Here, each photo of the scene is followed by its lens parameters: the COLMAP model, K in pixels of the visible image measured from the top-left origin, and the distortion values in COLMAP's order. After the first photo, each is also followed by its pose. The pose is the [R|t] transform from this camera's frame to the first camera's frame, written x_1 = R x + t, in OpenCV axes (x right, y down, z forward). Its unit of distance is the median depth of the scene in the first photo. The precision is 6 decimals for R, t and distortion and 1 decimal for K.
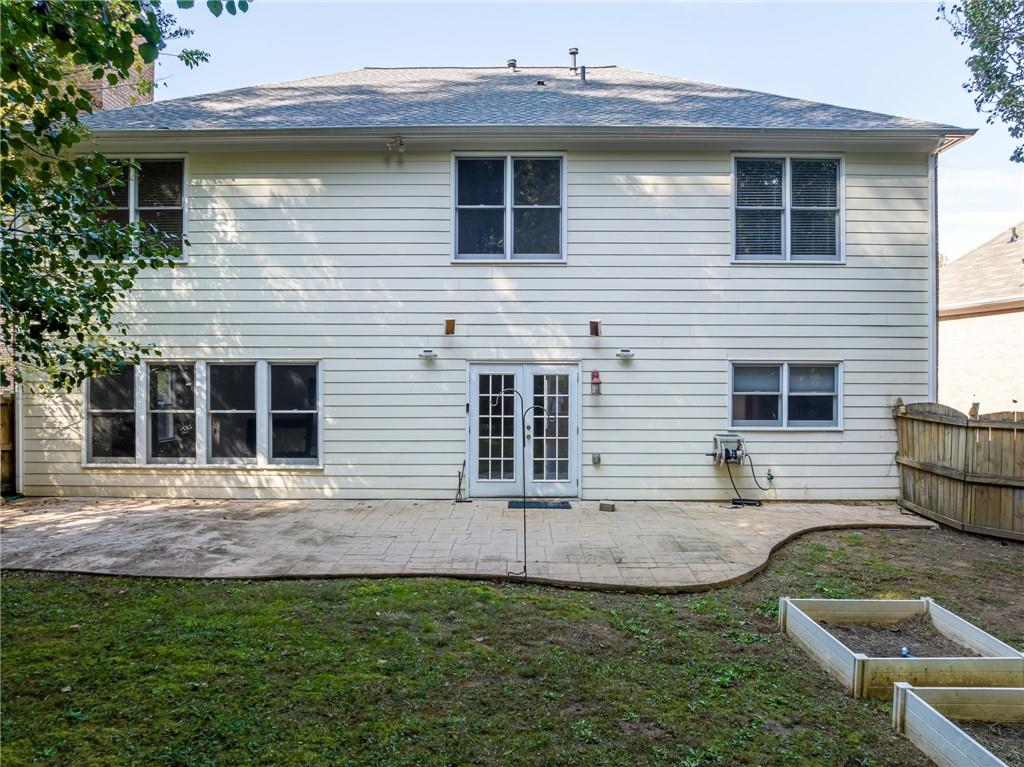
lens RADIAL K [[746.2, 0, 551.6], [0, 746.2, 382.5], [0, 0, 1]] dist [-0.032862, 0.004156]
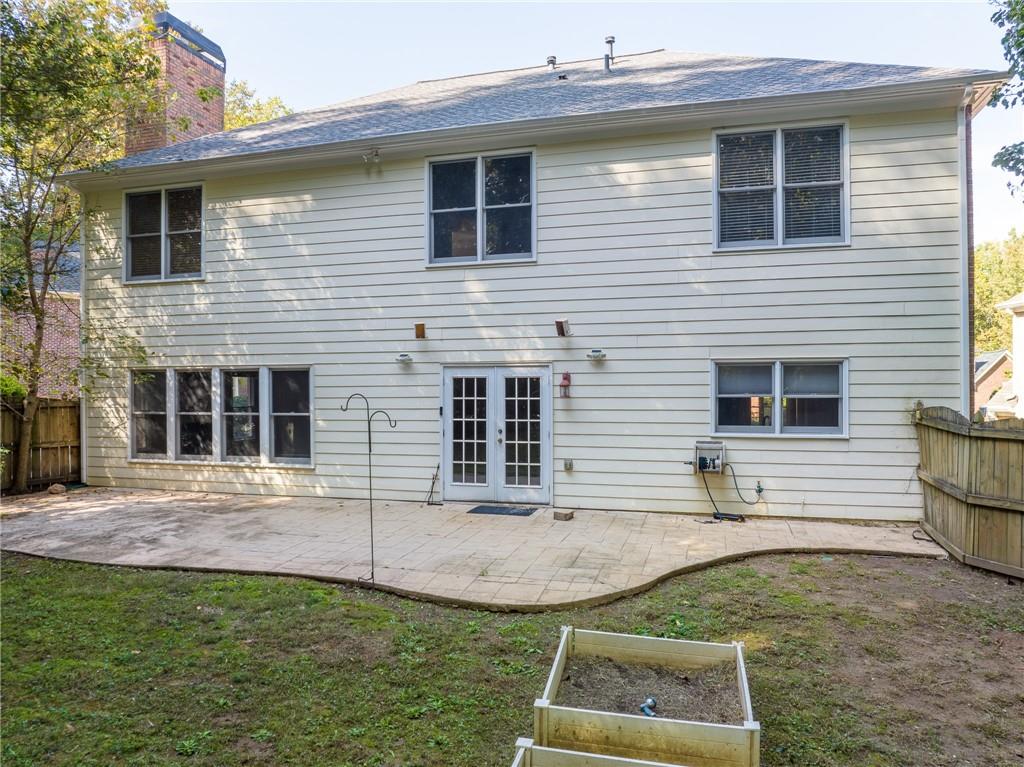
lens RADIAL K [[746.2, 0, 512.1], [0, 746.2, 382.2], [0, 0, 1]] dist [-0.032862, 0.004156]
pose [[0.959268, -0.008052, -0.282384, 0.261465], [0.007473, 0.999967, -0.003130, -0.001057], [0.282400, 0.000893, 0.959296, 0.063559]]
